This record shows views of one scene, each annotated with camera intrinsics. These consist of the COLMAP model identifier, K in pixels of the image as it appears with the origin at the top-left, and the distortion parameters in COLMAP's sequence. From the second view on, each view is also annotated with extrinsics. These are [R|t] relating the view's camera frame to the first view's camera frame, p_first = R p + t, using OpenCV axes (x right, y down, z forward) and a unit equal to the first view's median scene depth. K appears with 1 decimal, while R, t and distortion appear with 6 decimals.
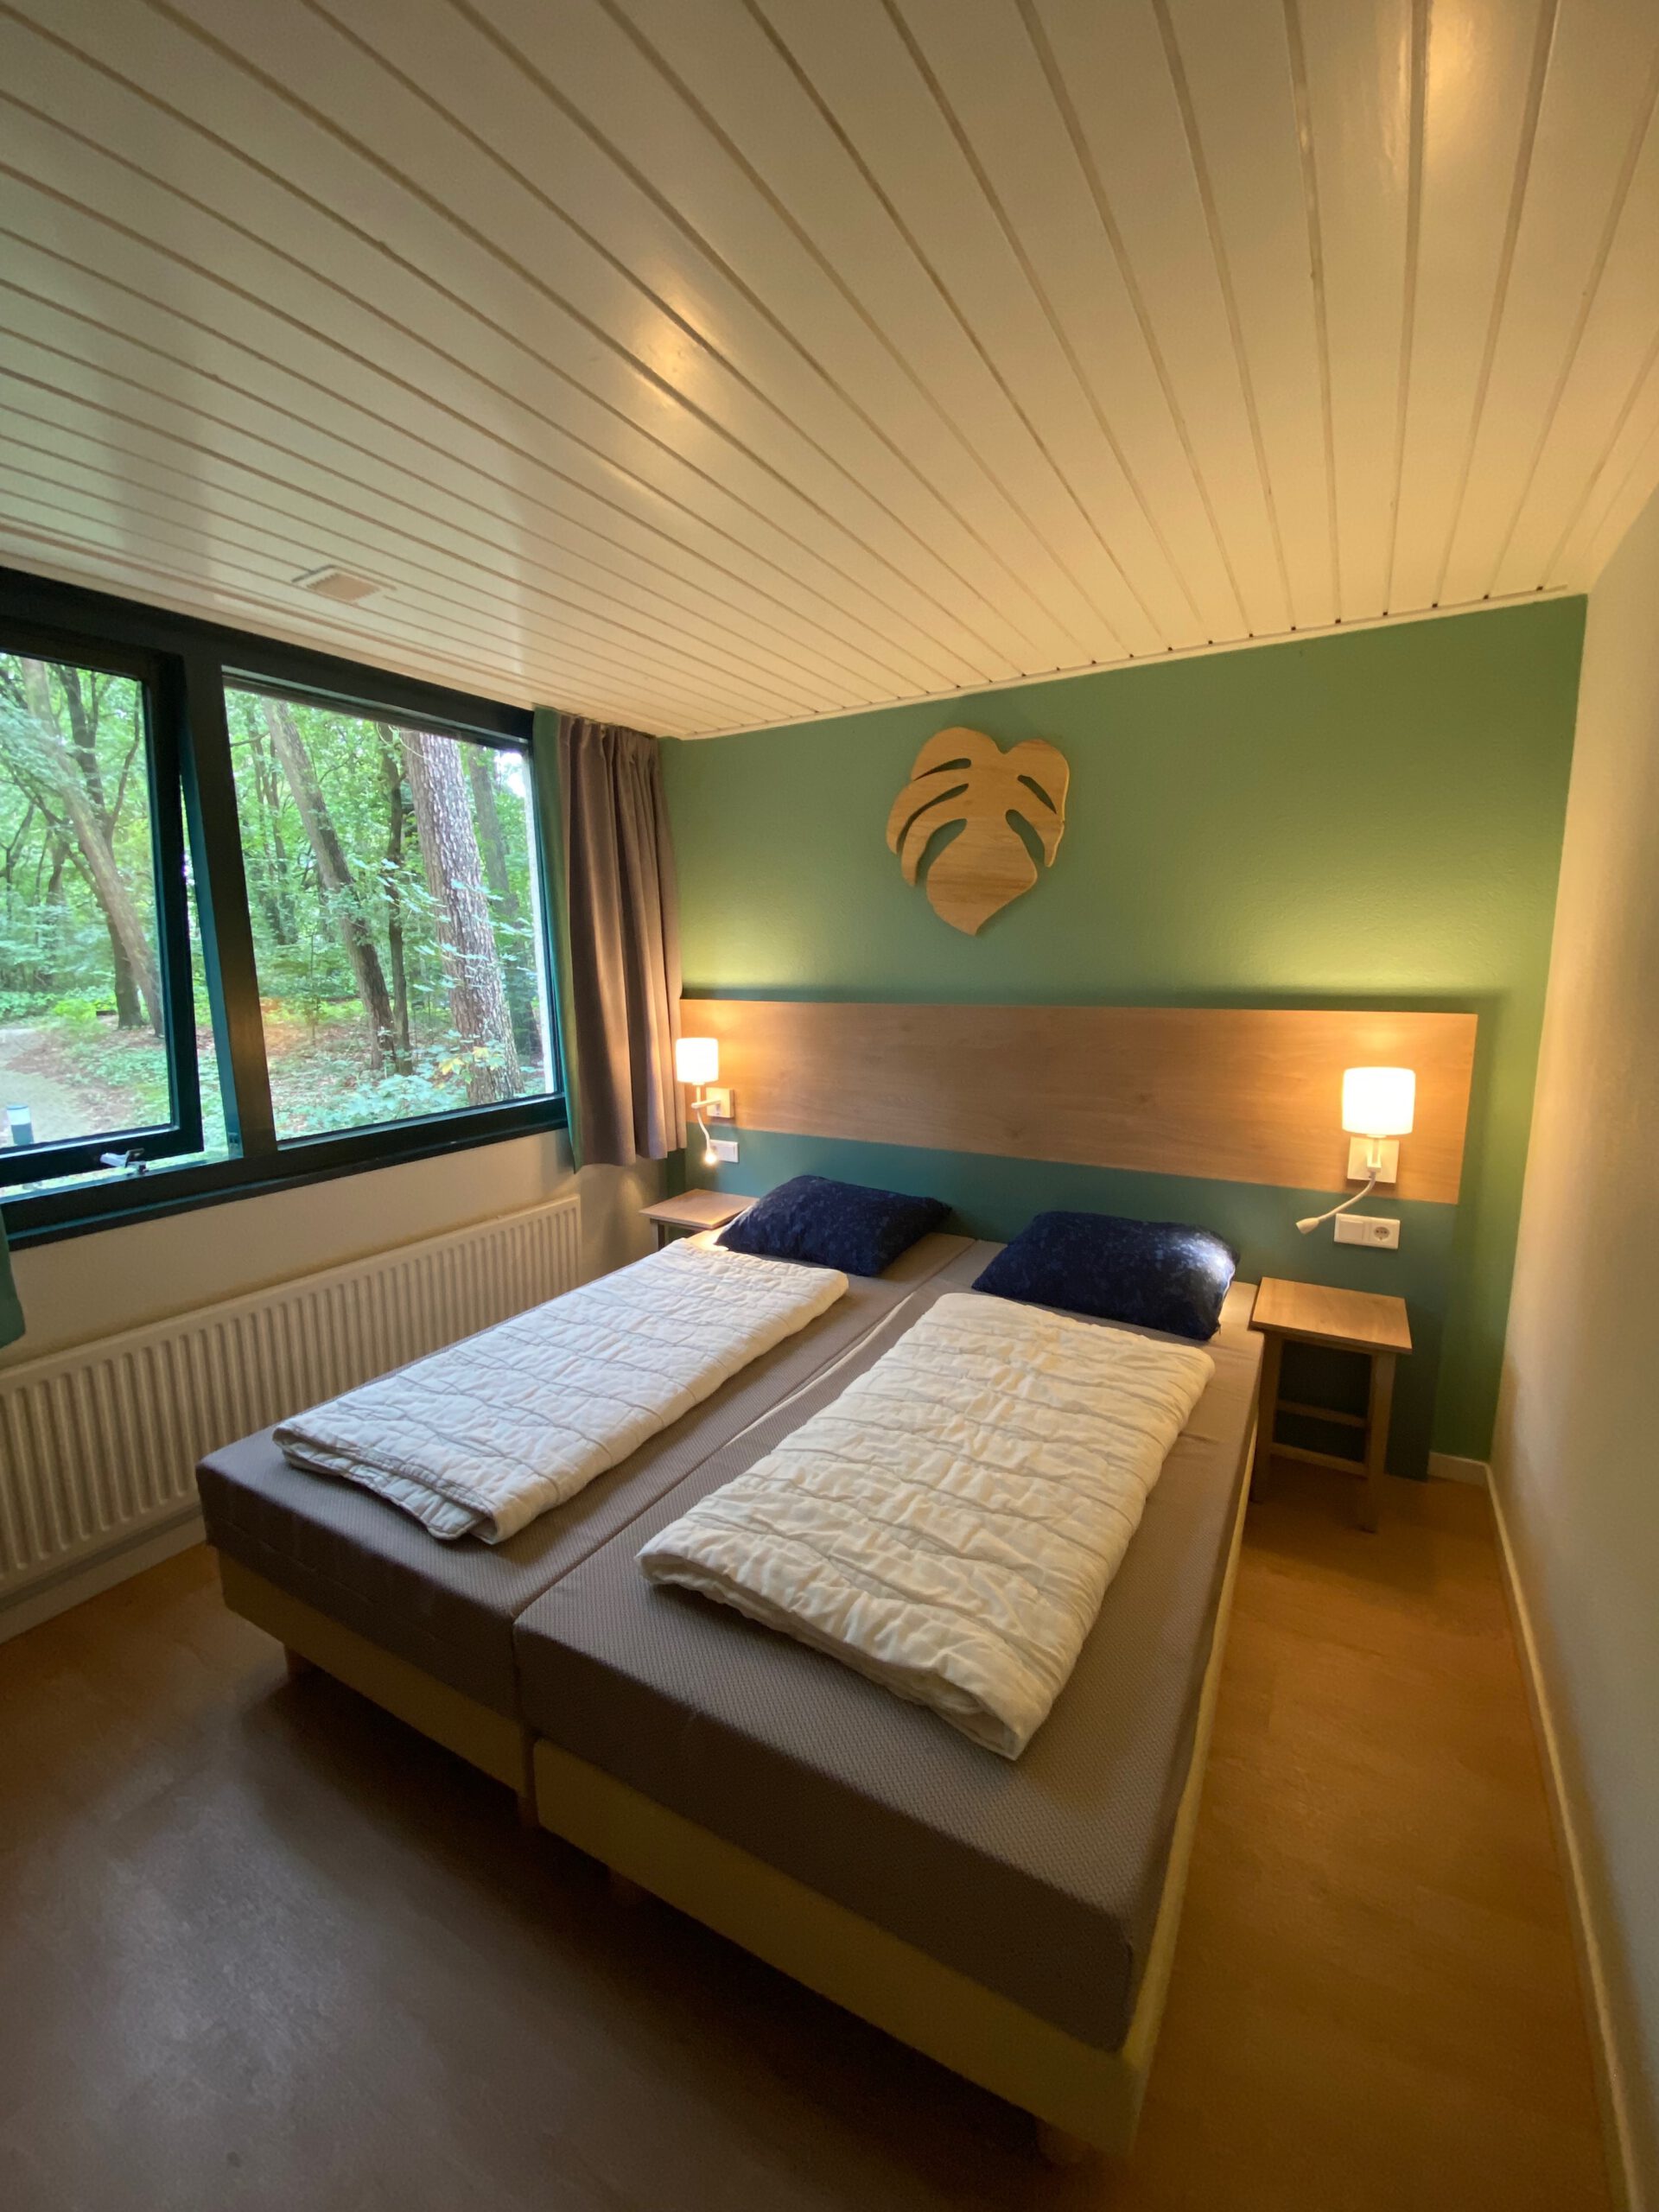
lens RADIAL K [[897.6, 0, 831.9], [0, 897.6, 1113.7], [0, 0, 1]] dist [0.015498, -0.019839]
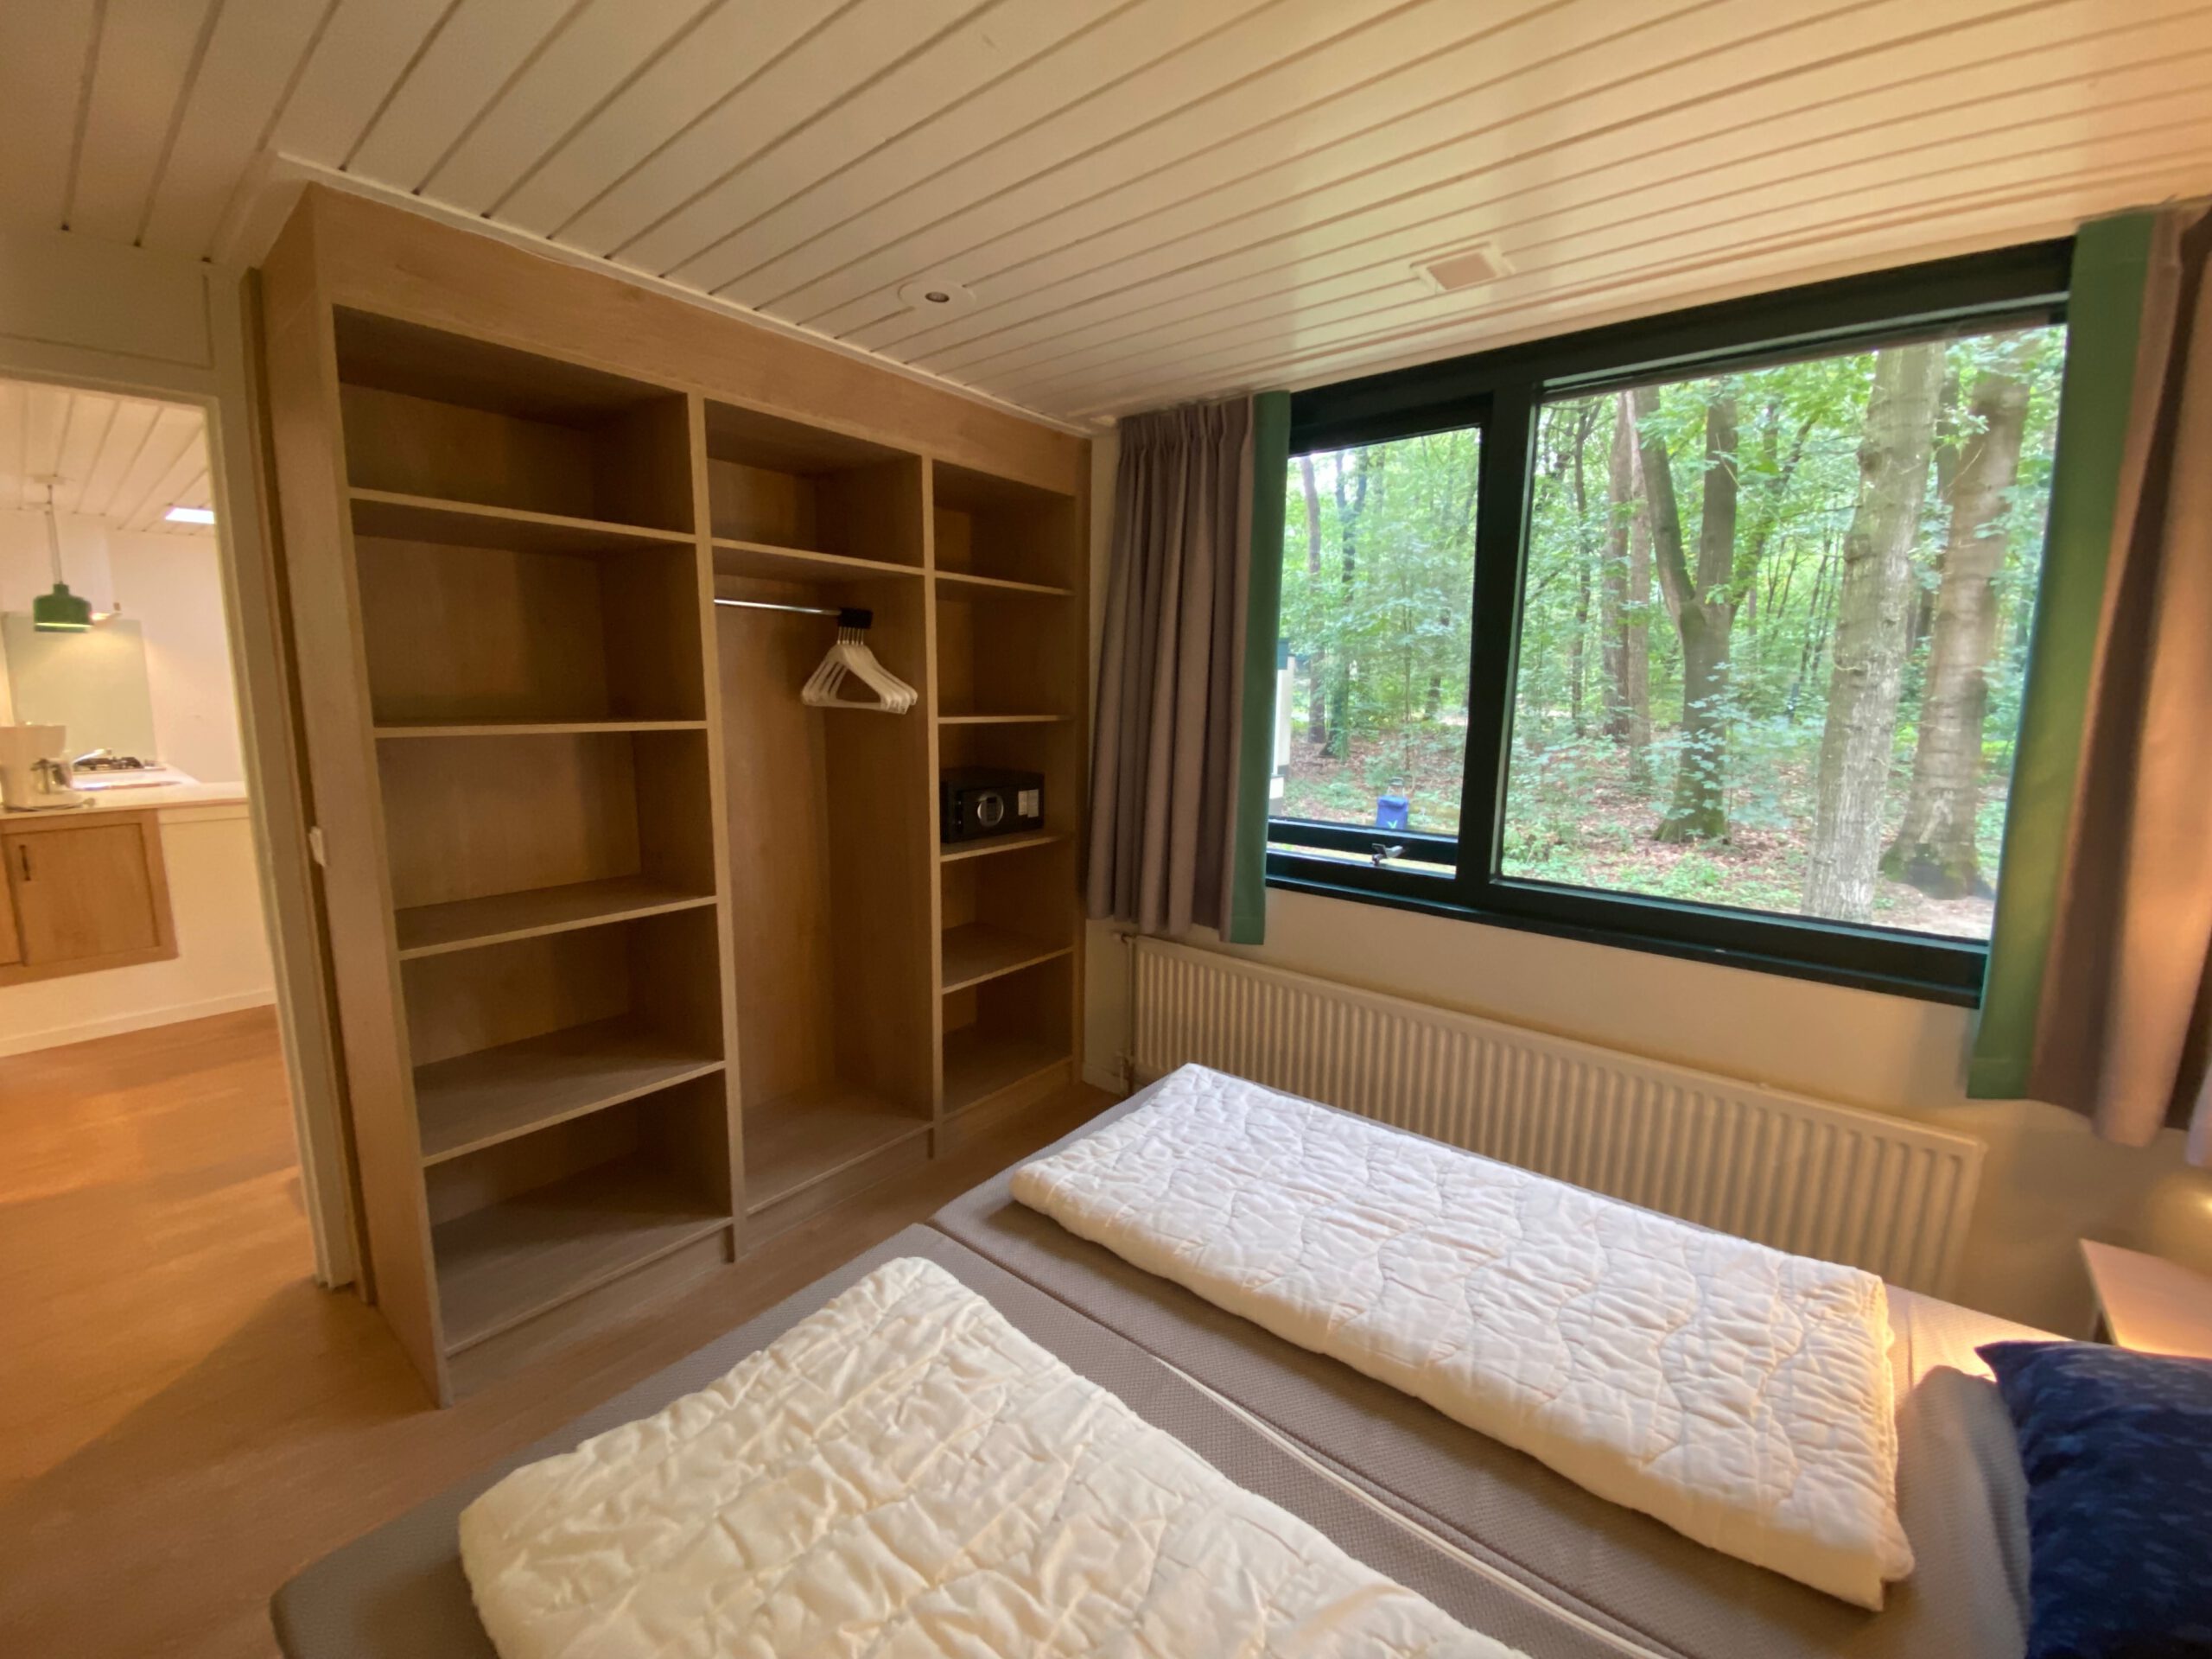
lens RADIAL K [[897.6, 0, 1106.0], [0, 897.6, 829.5], [0, 0, 1]] dist [0.015498, -0.019839]
pose [[-0.172984, 0.165705, -0.970885, 0.409713], [-0.185046, 0.962724, 0.197282, -0.136588], [0.967385, 0.213785, -0.135873, 0.764152]]
